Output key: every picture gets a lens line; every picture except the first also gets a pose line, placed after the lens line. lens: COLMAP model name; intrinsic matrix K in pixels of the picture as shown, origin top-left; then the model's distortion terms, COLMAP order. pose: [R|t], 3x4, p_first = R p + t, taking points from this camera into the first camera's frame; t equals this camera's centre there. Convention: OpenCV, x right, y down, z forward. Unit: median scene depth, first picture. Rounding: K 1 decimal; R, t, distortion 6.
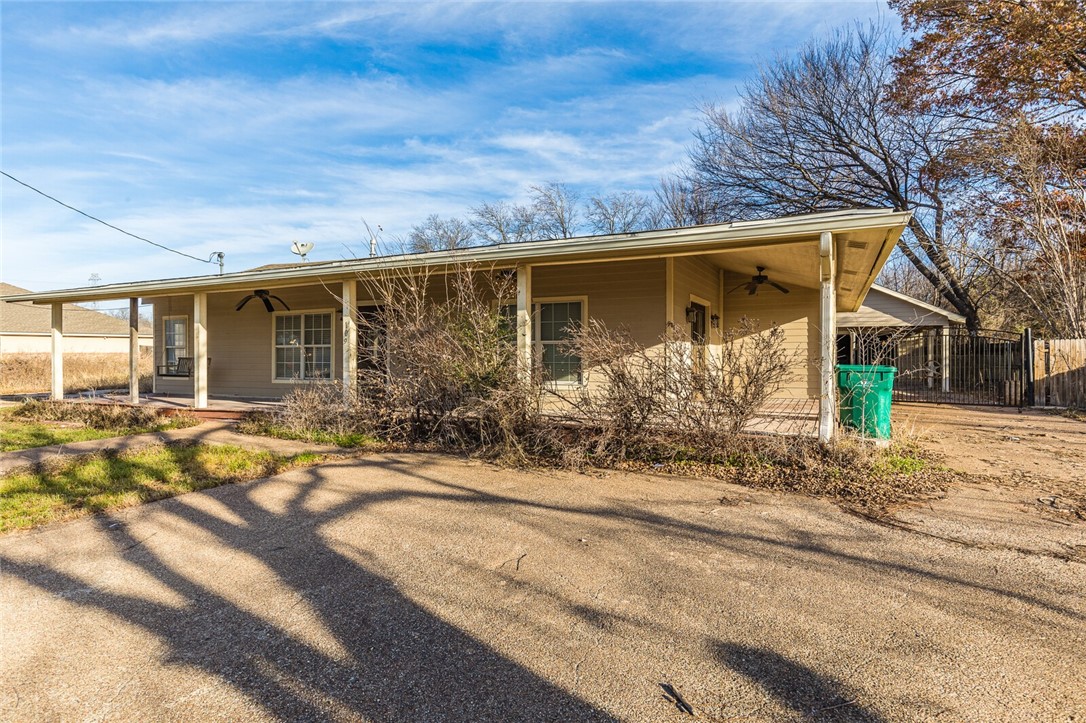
lens RADIAL K [[622.7, 0, 543.0], [0, 622.7, 361.5], [0, 0, 1]] dist [0.020559, 0.000097]
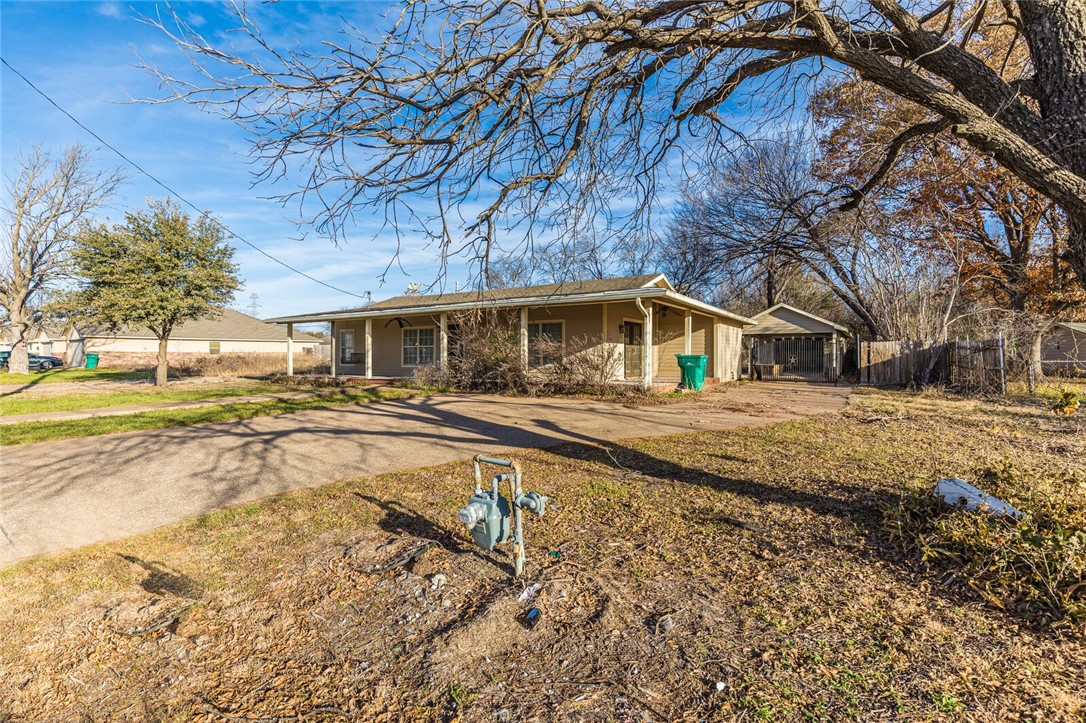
lens RADIAL K [[489.4, 0, 543.0], [0, 489.4, 361.5], [0, 0, 1]] dist [0.006840, 0.000422]
pose [[0.995000, 0.001590, -0.099859, 0.134565], [-0.001234, 0.999993, 0.003635, 0.015435], [0.099864, -0.003494, 0.994995, -0.436174]]
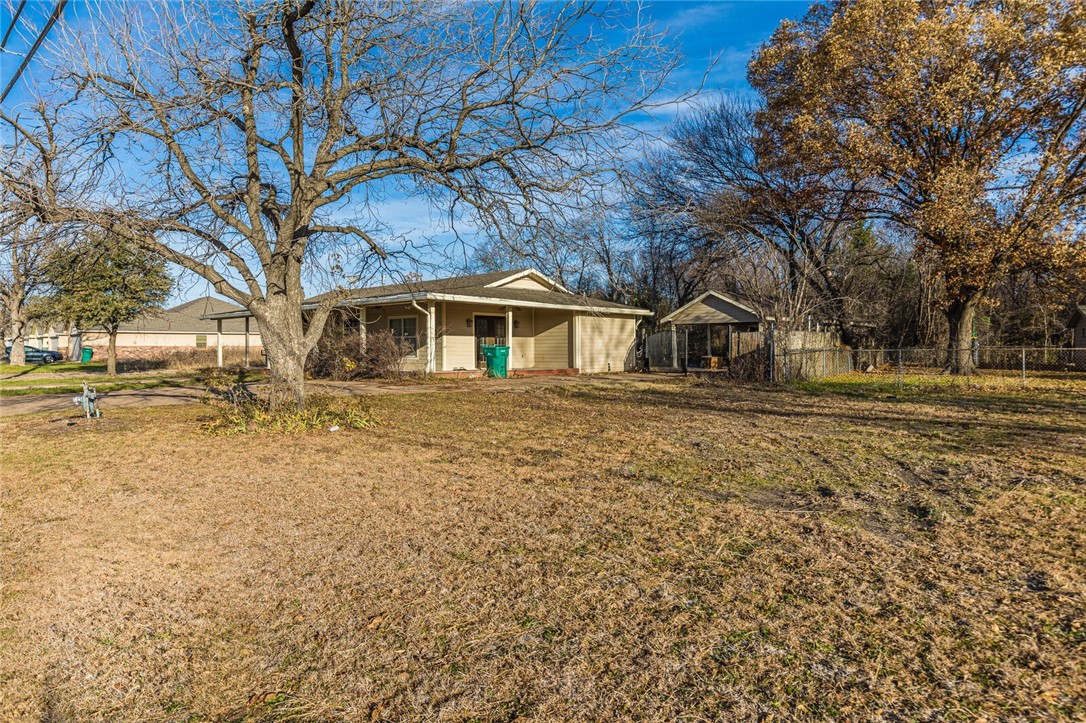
lens RADIAL K [[659.8, 0, 543.0], [0, 659.8, 361.5], [0, 0, 1]] dist [-0.002598, -0.000567]
pose [[0.962946, 0.001801, -0.269687, 1.040553], [0.001286, 0.999936, 0.011268, 0.025115], [0.269690, -0.011197, 0.962882, -0.968813]]
